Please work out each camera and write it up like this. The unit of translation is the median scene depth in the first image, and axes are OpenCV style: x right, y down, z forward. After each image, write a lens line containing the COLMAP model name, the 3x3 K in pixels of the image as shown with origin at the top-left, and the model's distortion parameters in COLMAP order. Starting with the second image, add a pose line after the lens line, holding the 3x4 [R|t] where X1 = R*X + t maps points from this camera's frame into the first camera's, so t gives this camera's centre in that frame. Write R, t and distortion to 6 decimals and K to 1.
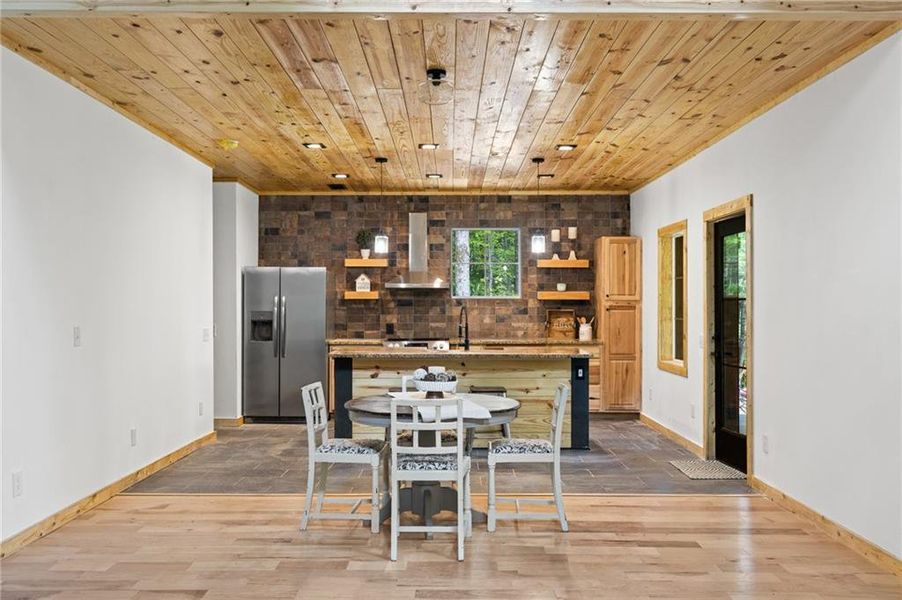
lens RADIAL K [[811.9, 0, 452.8], [0, 811.9, 303.7], [0, 0, 1]] dist [0.006520, 0.000432]
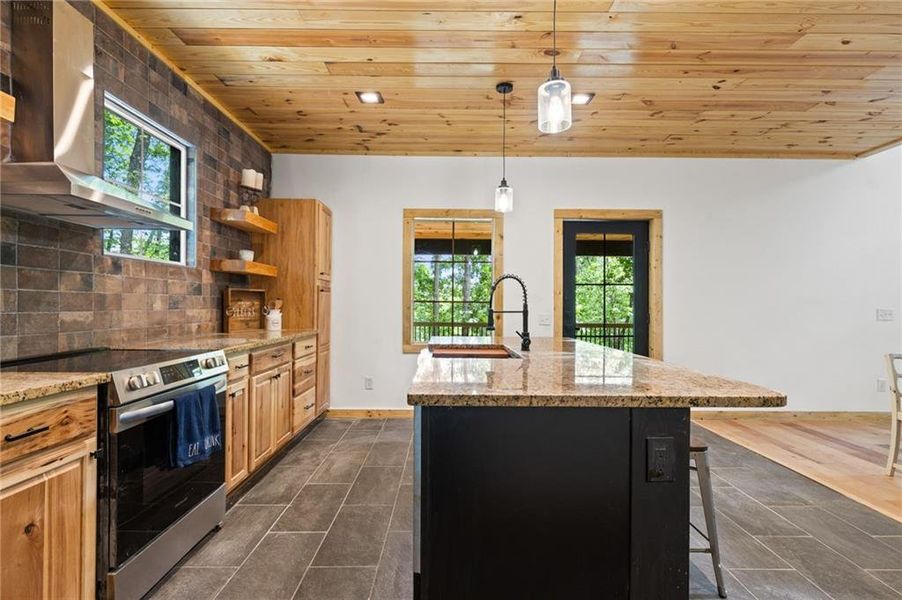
lens RADIAL K [[445.1, 0, 451.9], [0, 445.1, 302.0], [0, 0, 1]] dist [-0.003749, 0.001410]
pose [[-0.005750, 0.005587, 0.999968, -0.242994], [-0.007057, 0.999959, -0.005628, 0.019307], [-0.999959, -0.007089, -0.005710, 0.836874]]
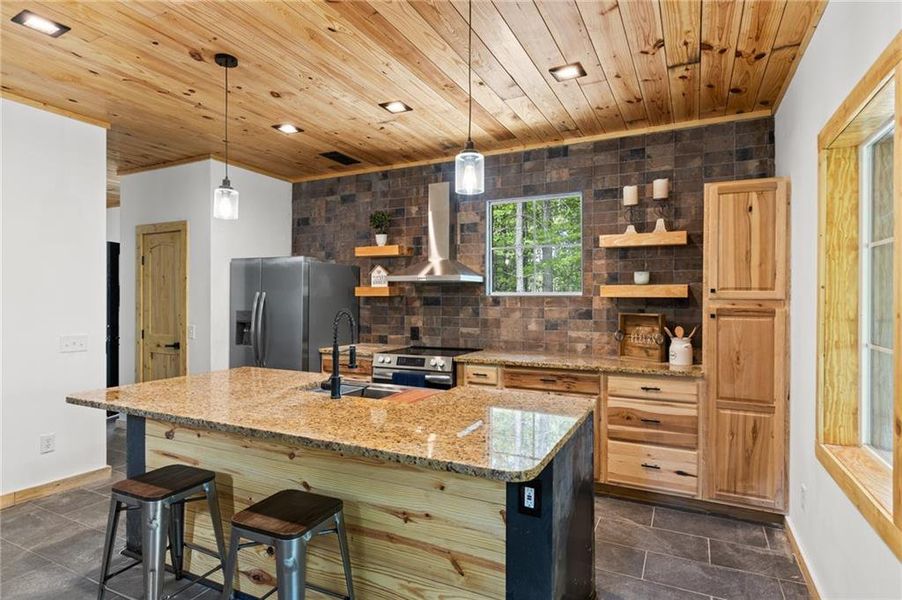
lens RADIAL K [[483.9, 0, 451.2], [0, 483.9, 298.9], [0, 0, 1]] dist [0.000869, -0.000926]
pose [[0.893622, 0.003187, -0.448809, 0.171929], [-0.002793, 0.999995, 0.001538, -0.004079], [0.448812, -0.000121, 0.893626, 0.604699]]
